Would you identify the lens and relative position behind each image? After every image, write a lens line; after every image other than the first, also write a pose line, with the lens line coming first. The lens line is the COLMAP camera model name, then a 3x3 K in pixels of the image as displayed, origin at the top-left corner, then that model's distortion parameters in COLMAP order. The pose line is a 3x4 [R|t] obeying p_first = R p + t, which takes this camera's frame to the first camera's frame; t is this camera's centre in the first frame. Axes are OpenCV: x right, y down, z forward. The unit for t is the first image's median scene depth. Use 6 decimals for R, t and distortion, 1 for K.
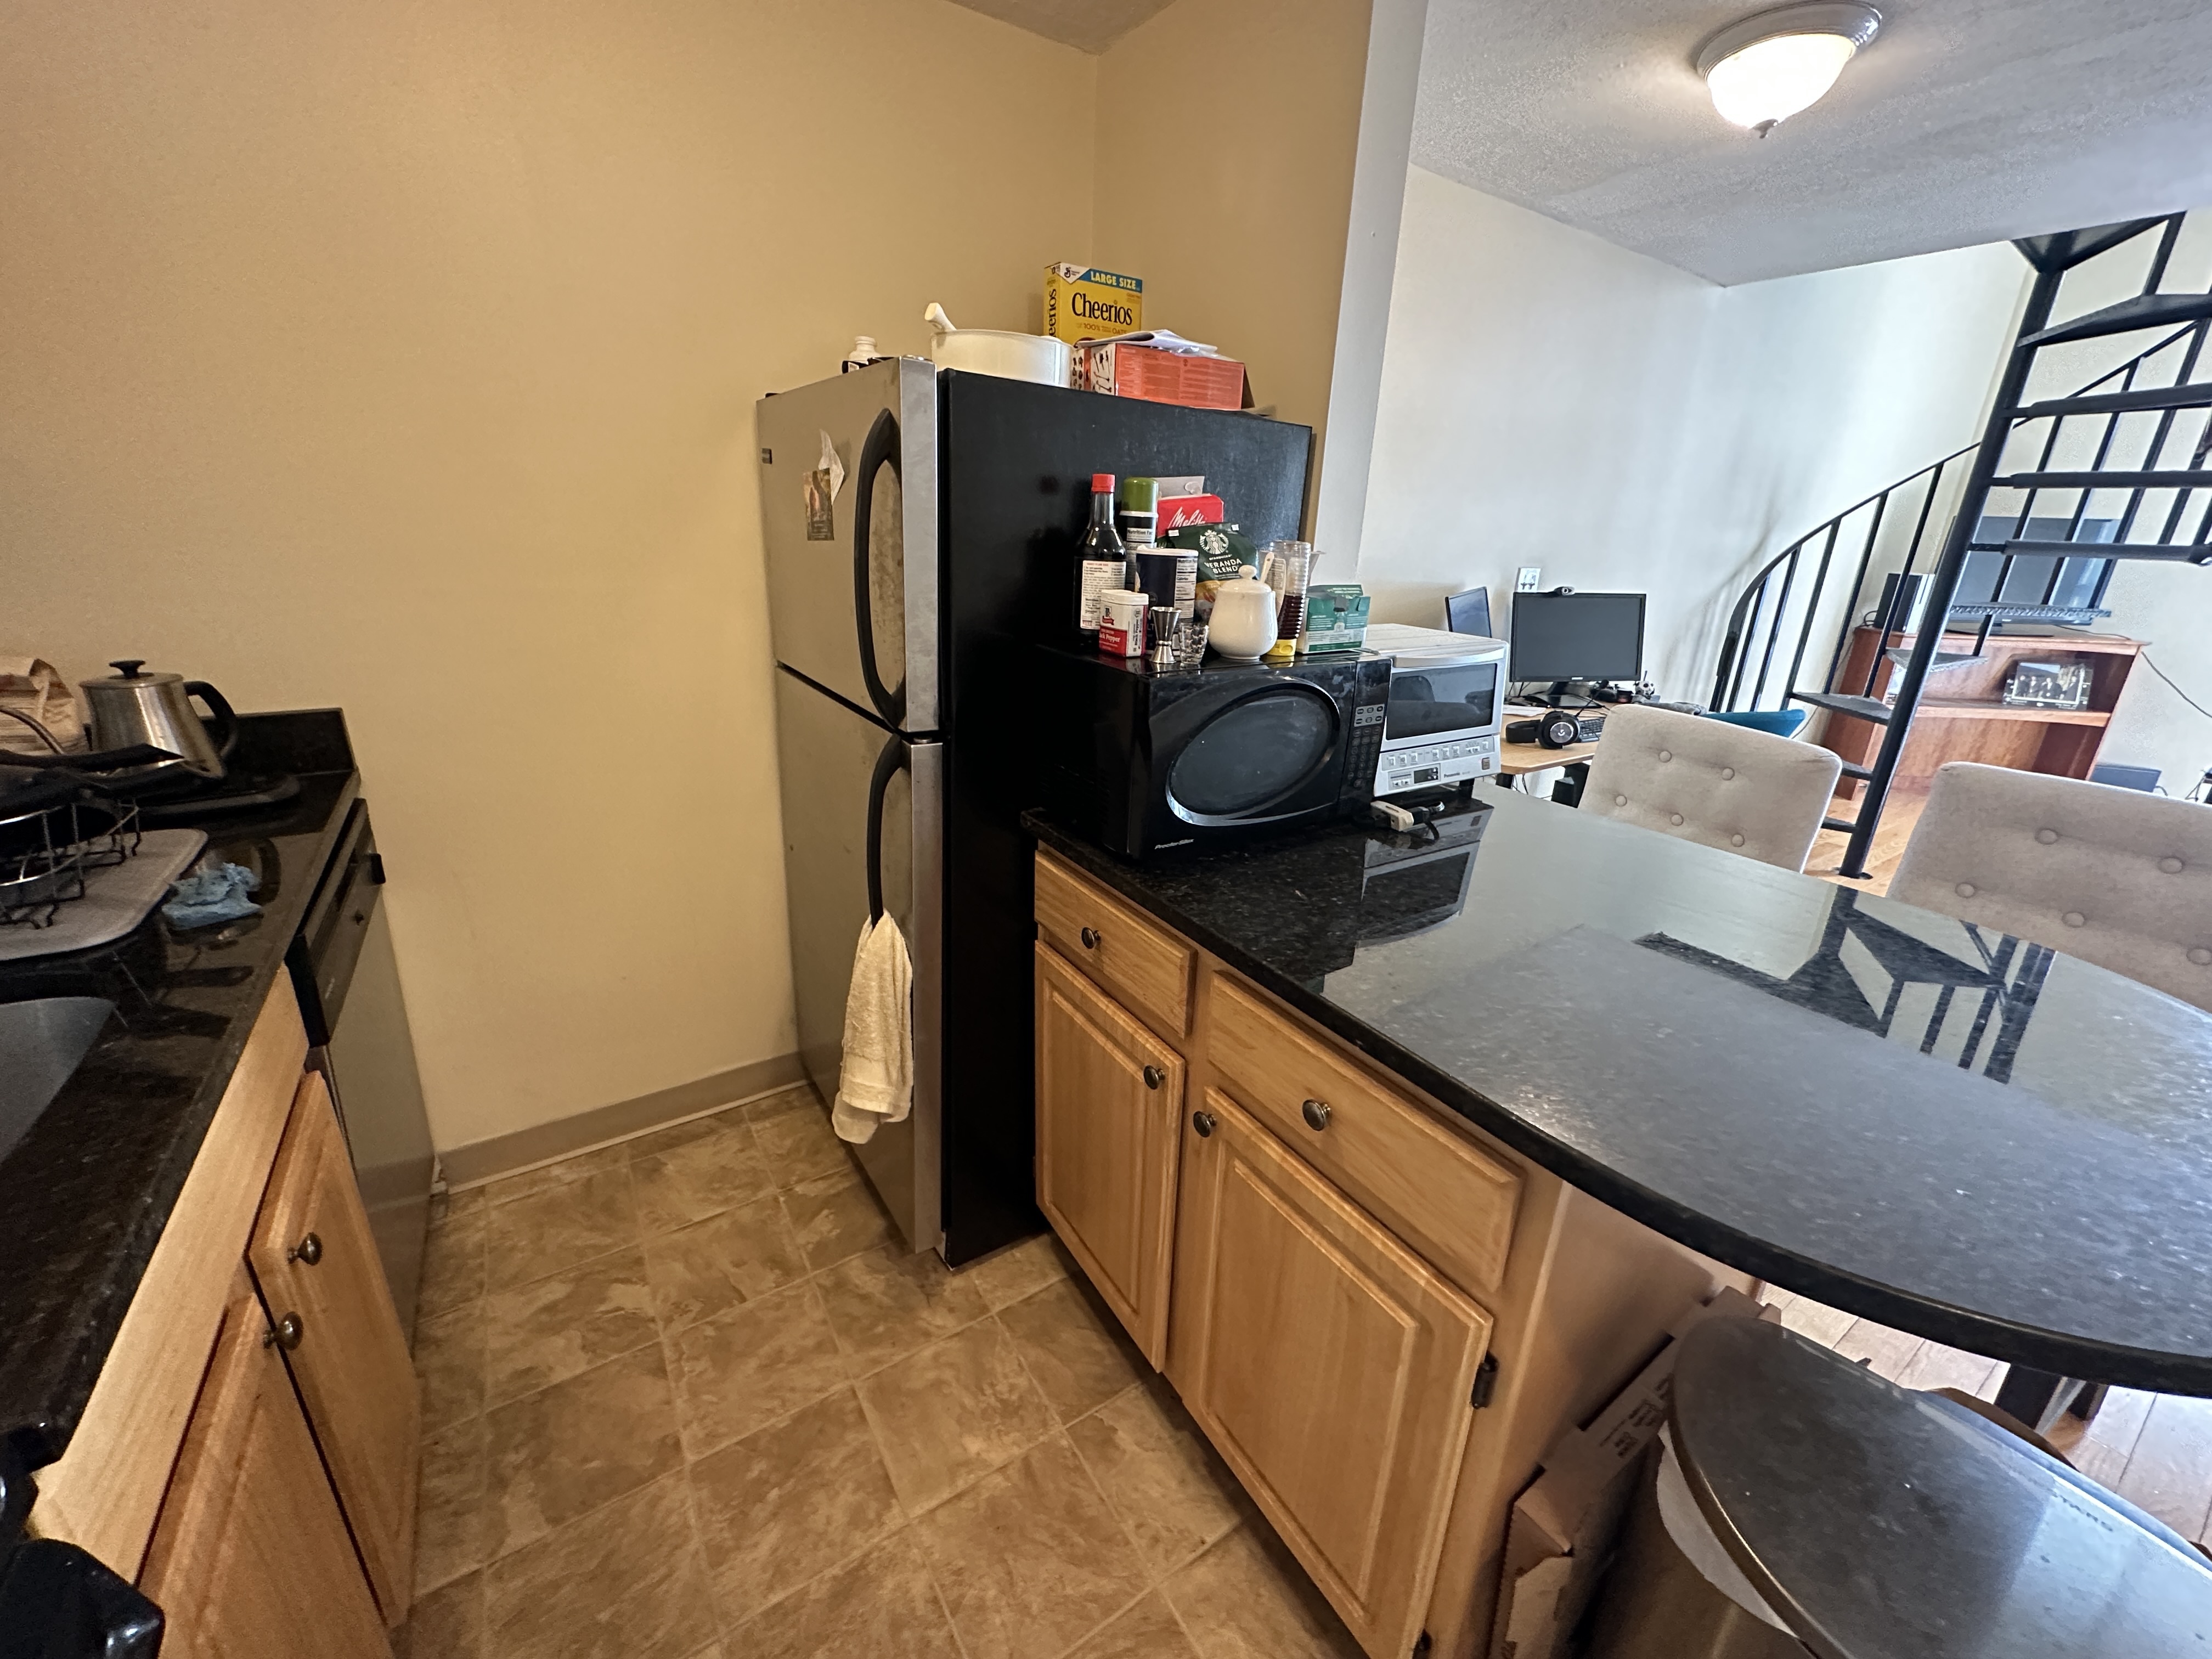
lens RADIAL K [[880.7, 0, 1109.1], [0, 880.7, 816.0], [0, 0, 1]] dist [0.000779, 0.000707]
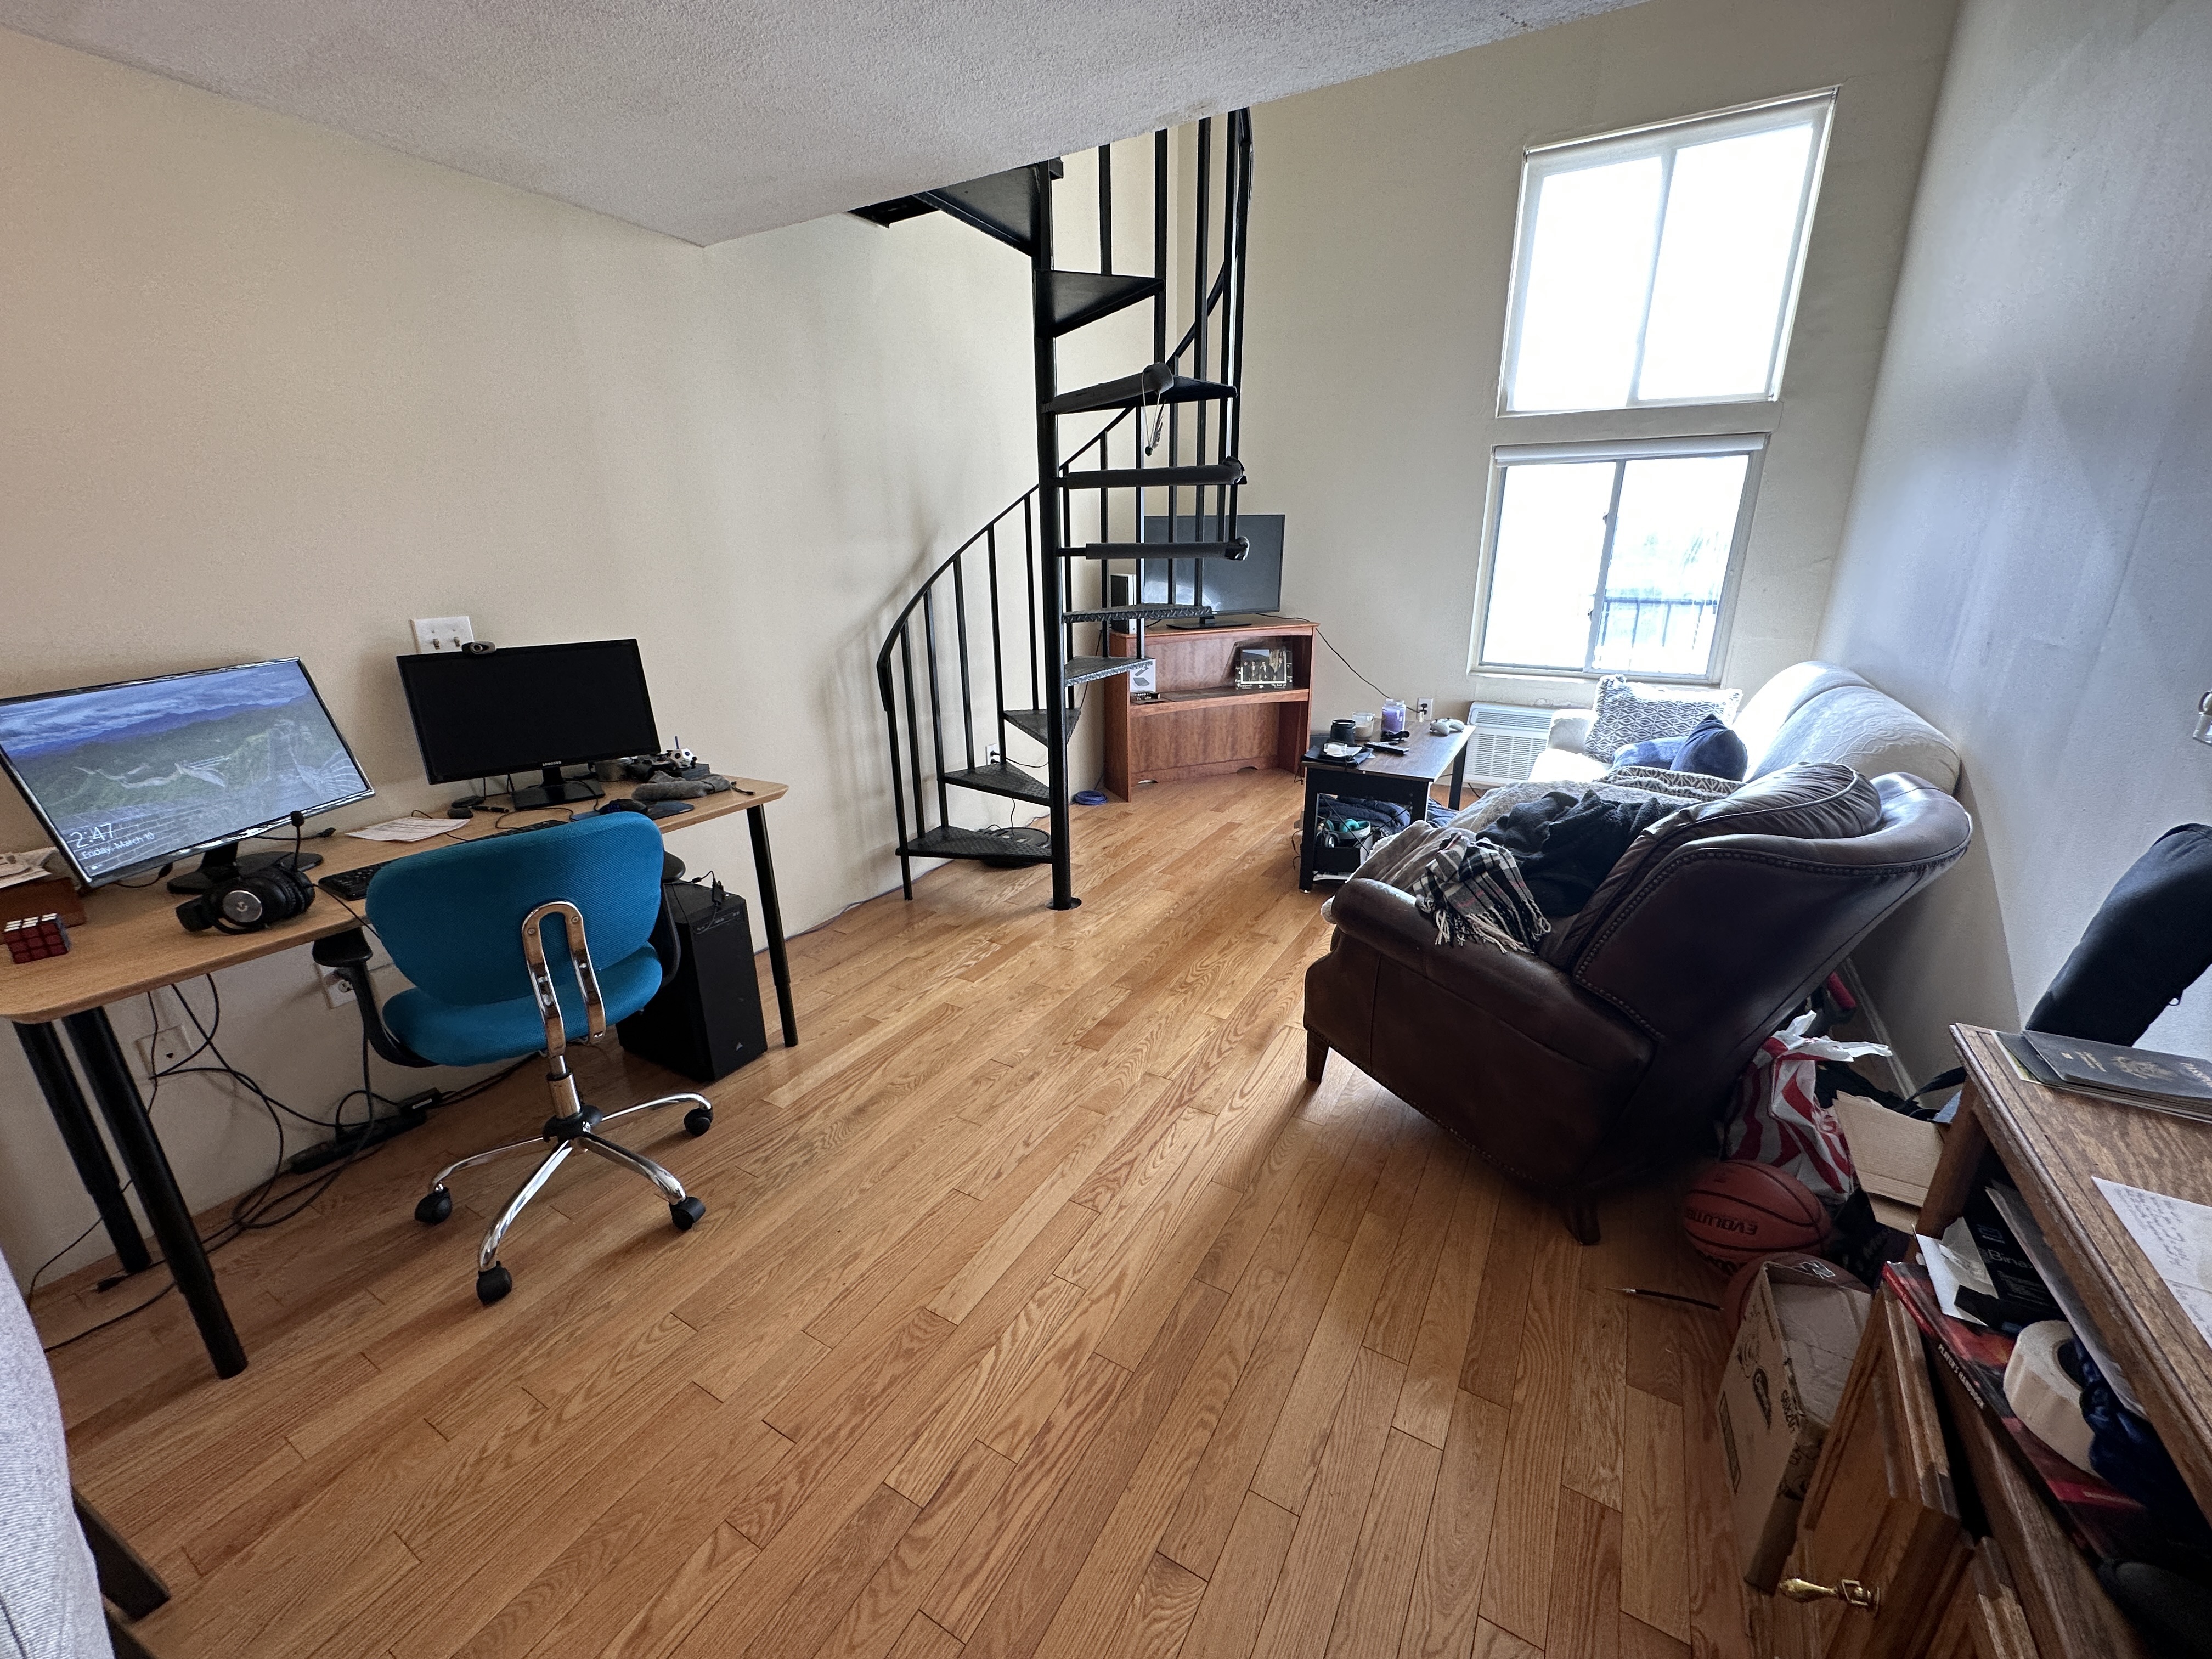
lens RADIAL K [[880.7, 0, 1099.2], [0, 880.7, 843.6], [0, 0, 1]] dist [0.000779, 0.000707]
pose [[0.894263, -0.188257, 0.406021, 2.003625], [0.183423, 0.981700, 0.051187, -0.146690], [-0.408227, 0.028699, 0.912429, 0.510589]]
